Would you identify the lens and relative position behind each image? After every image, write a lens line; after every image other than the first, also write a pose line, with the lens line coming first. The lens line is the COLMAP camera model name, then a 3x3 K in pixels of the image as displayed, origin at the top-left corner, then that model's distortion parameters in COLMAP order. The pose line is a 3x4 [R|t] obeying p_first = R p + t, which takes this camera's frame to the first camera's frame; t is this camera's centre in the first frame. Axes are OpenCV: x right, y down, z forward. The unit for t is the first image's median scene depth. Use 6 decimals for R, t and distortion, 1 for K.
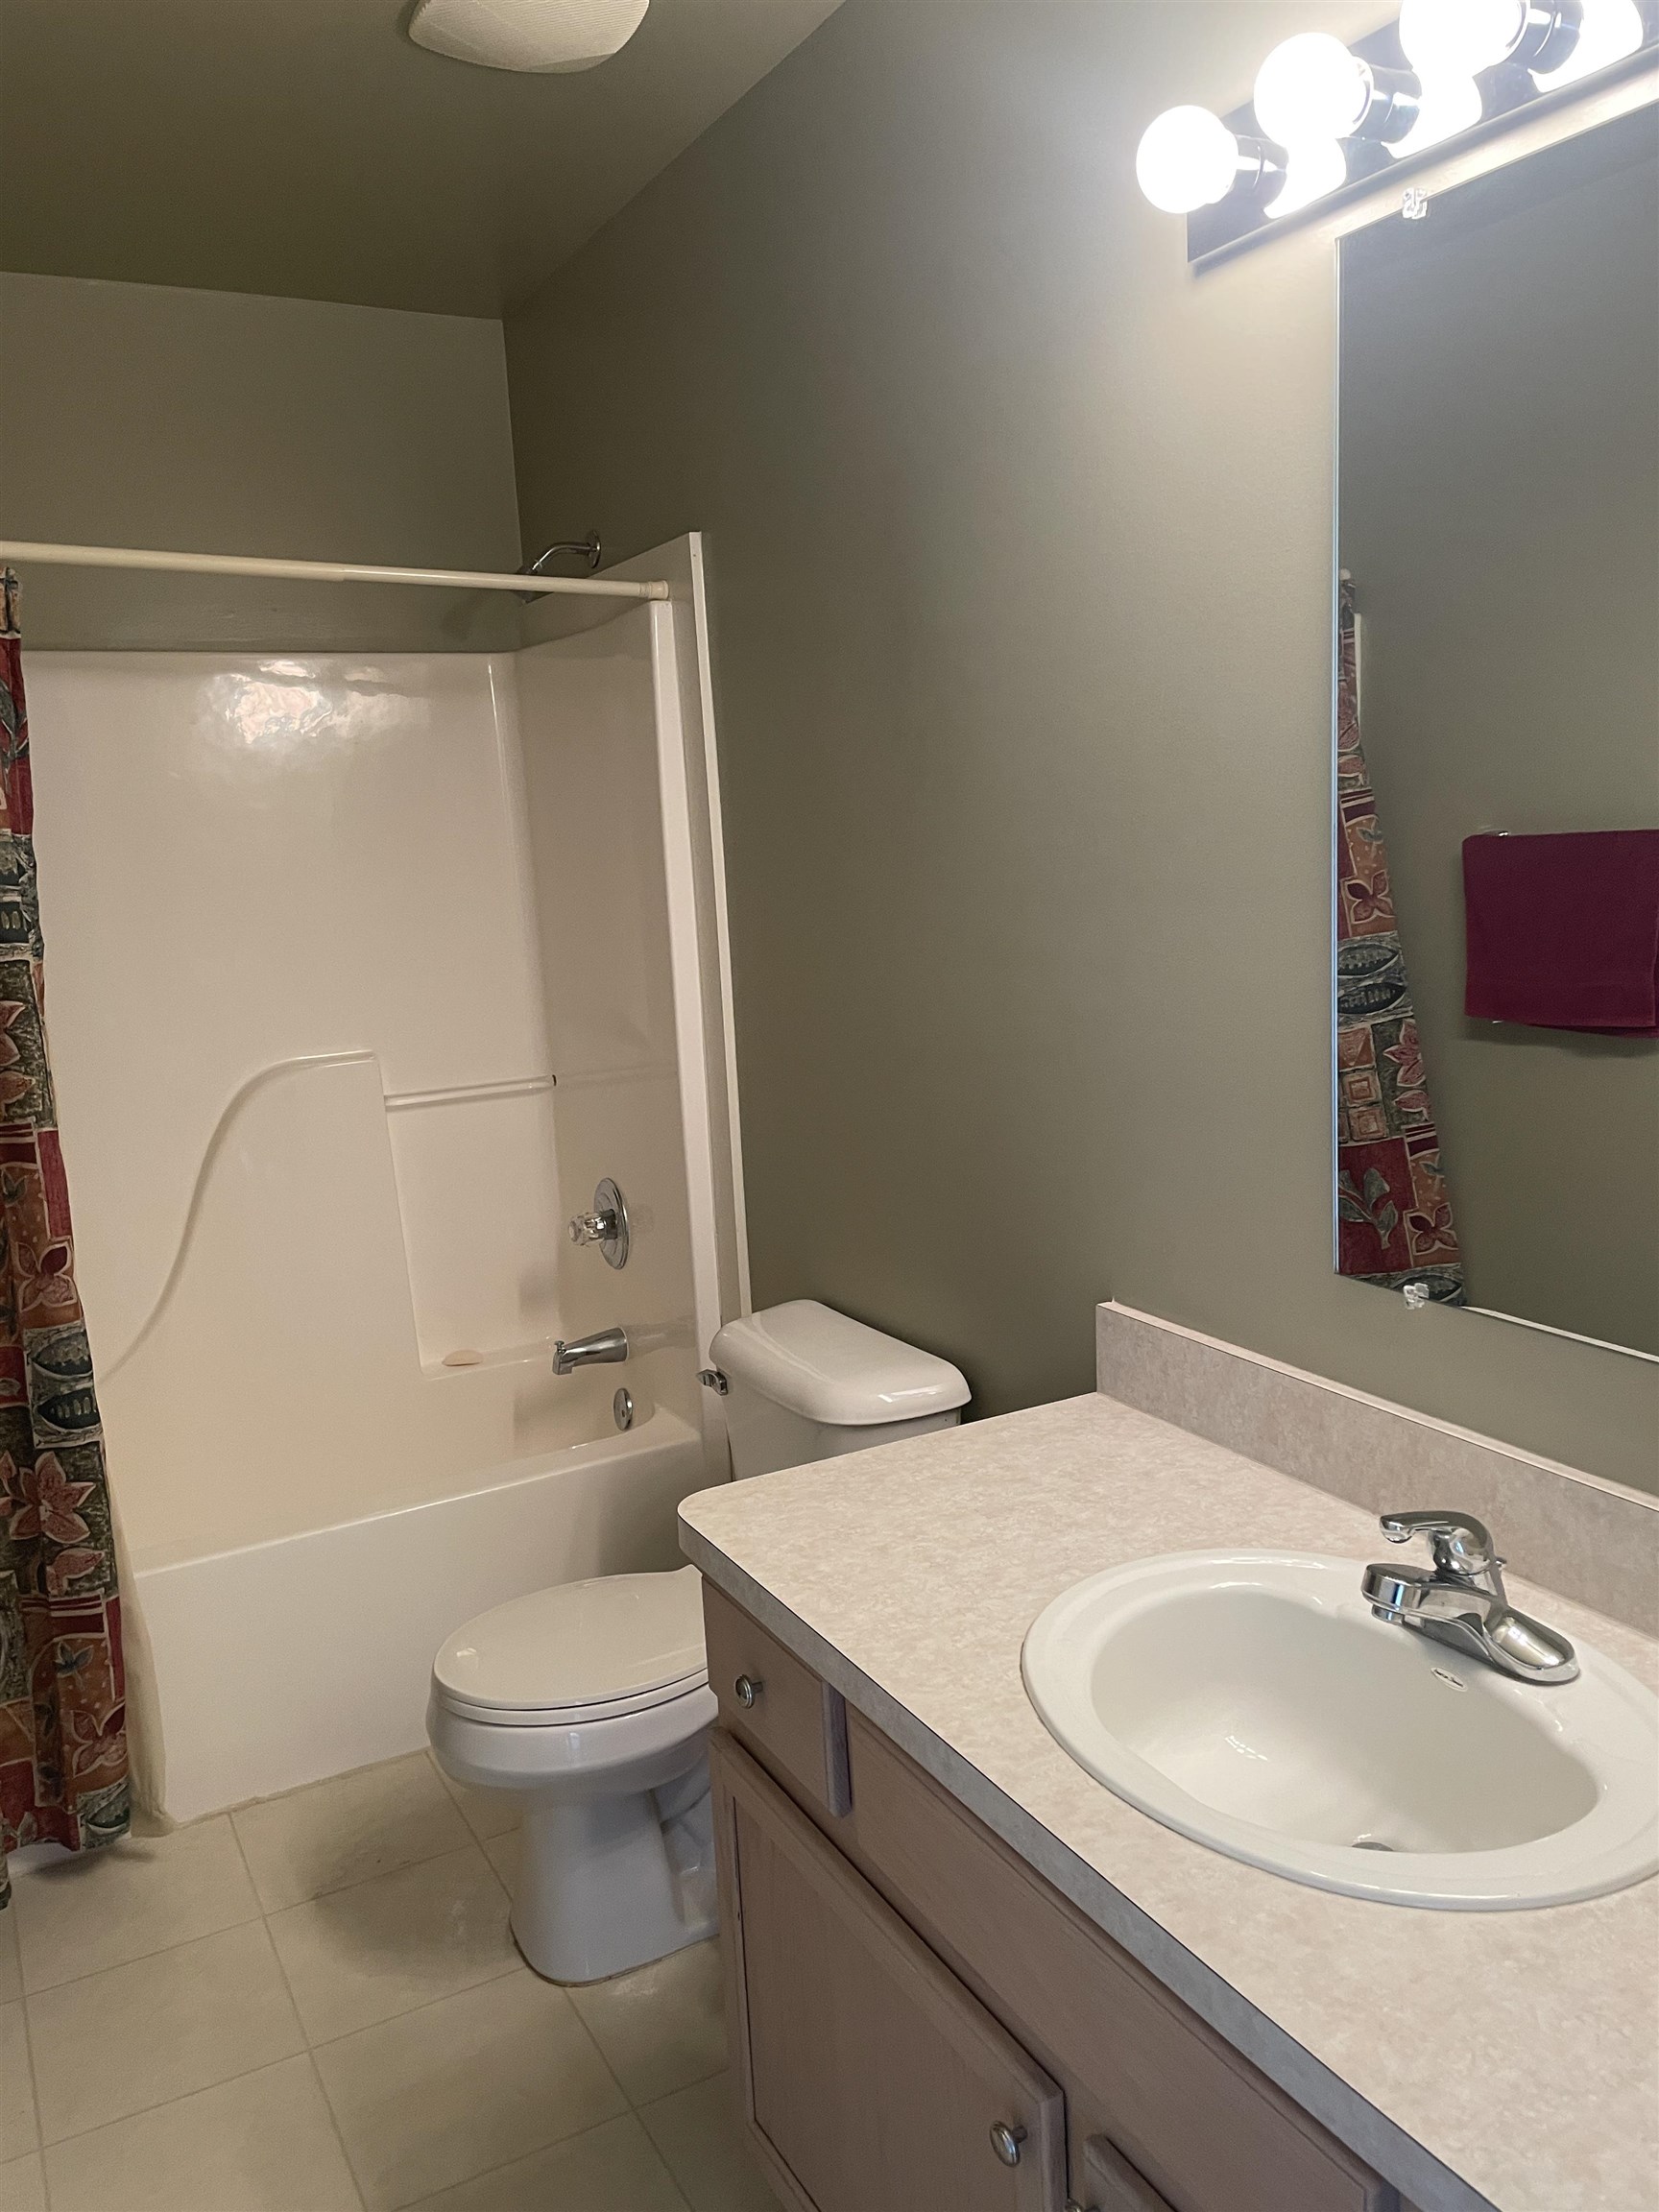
lens RADIAL K [[1670.6, 0, 824.3], [0, 1670.6, 1107.7], [0, 0, 1]] dist [0.106948, -0.132377]
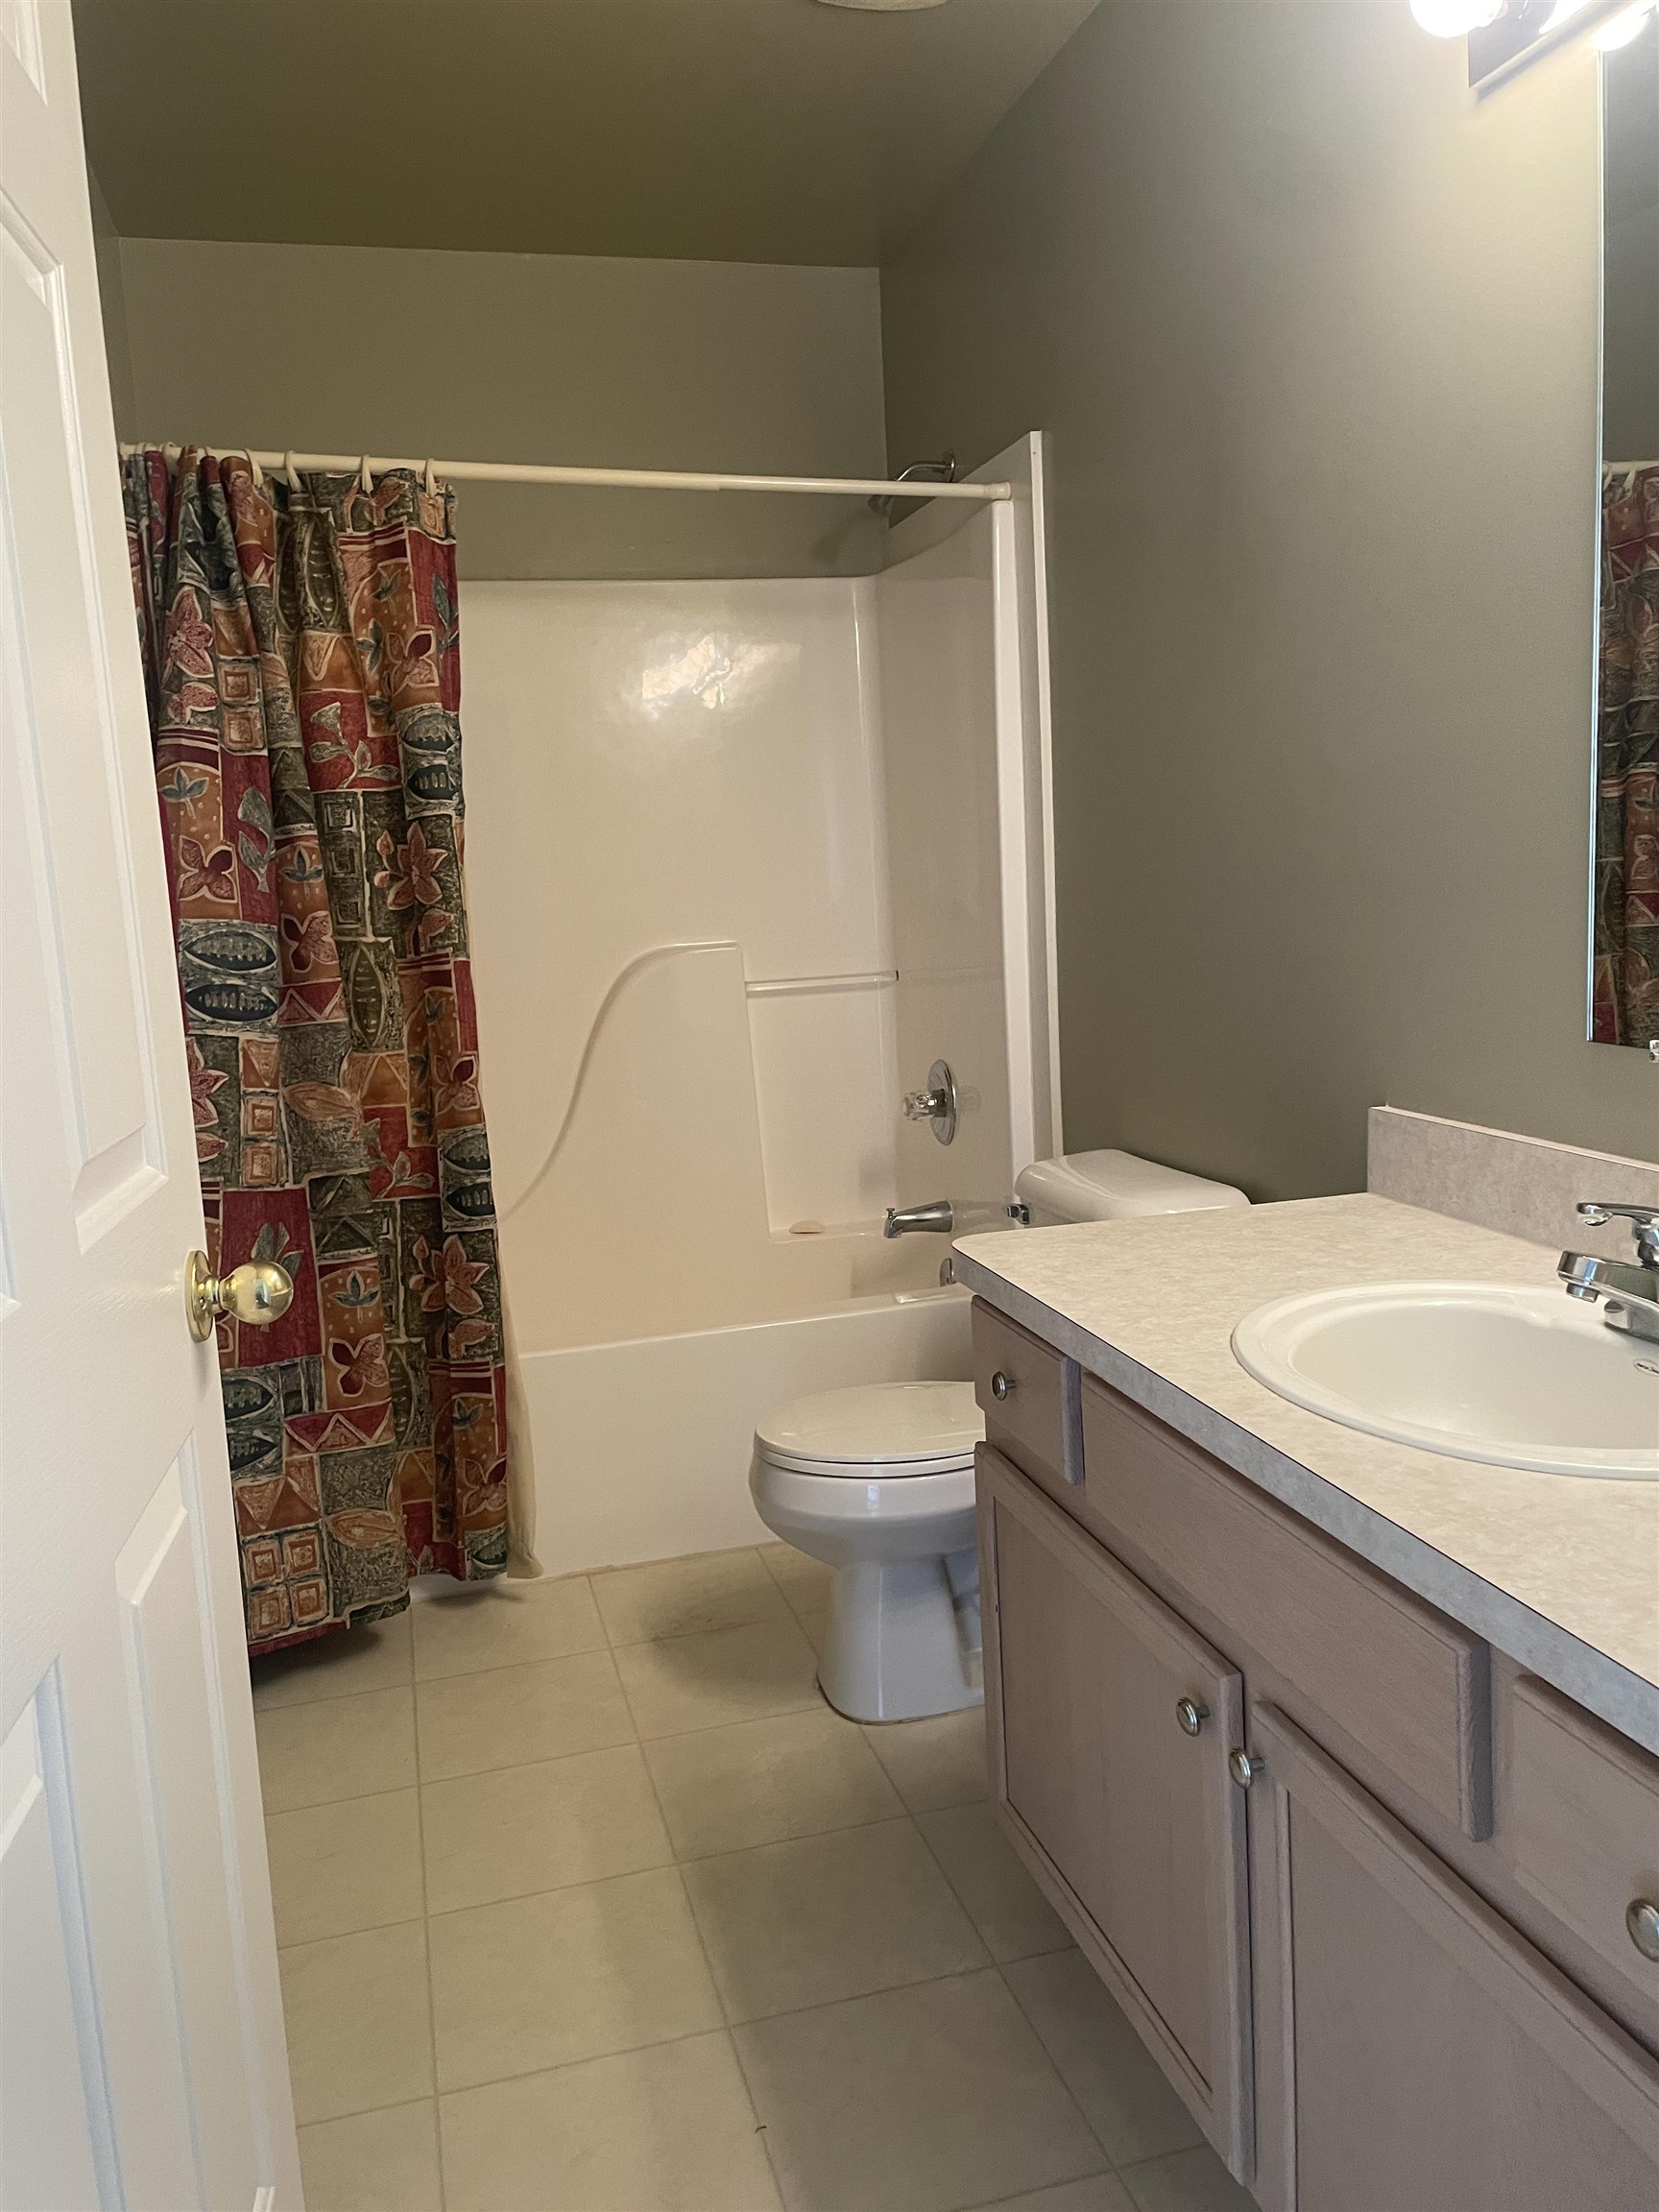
lens RADIAL K [[1670.6, 0, 824.3], [0, 1670.6, 1107.7], [0, 0, 1]] dist [0.106948, -0.132377]
pose [[0.973483, 0.034564, -0.226135, 0.056802], [-0.036815, 0.999306, -0.005743, 0.110962], [0.225780, 0.013916, 0.974079, -0.082652]]
